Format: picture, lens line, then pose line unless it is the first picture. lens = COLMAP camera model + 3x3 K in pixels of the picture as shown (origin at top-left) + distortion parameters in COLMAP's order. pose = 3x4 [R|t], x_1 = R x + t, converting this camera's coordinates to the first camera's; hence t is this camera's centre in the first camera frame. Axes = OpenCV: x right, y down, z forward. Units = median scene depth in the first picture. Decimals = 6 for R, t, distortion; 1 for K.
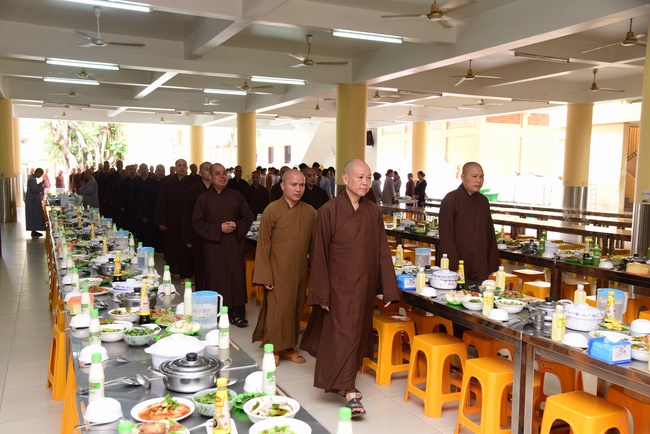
lens RADIAL K [[649.7, 0, 325.0], [0, 649.7, 217.0], [0, 0, 1]] dist [0.018433, 0.017021]
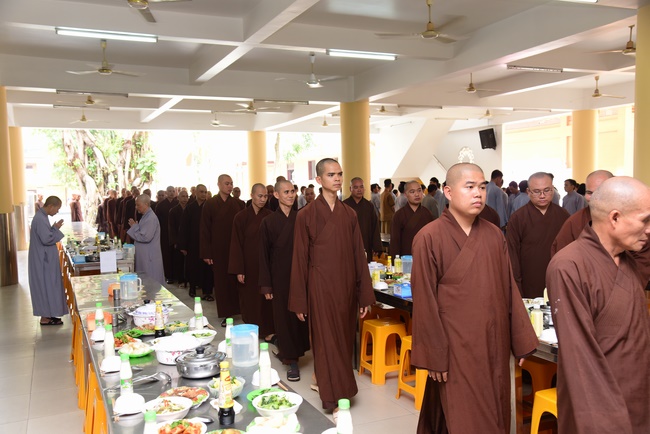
lens RADIAL K [[597.9, 0, 325.0], [0, 597.9, 217.0], [0, 0, 1]] dist [-0.002768, -0.002807]
pose [[0.999021, -0.039509, 0.019907, -0.111469], [0.039893, 0.999018, -0.019253, -0.019566], [-0.019127, 0.020028, 0.999616, 0.250575]]
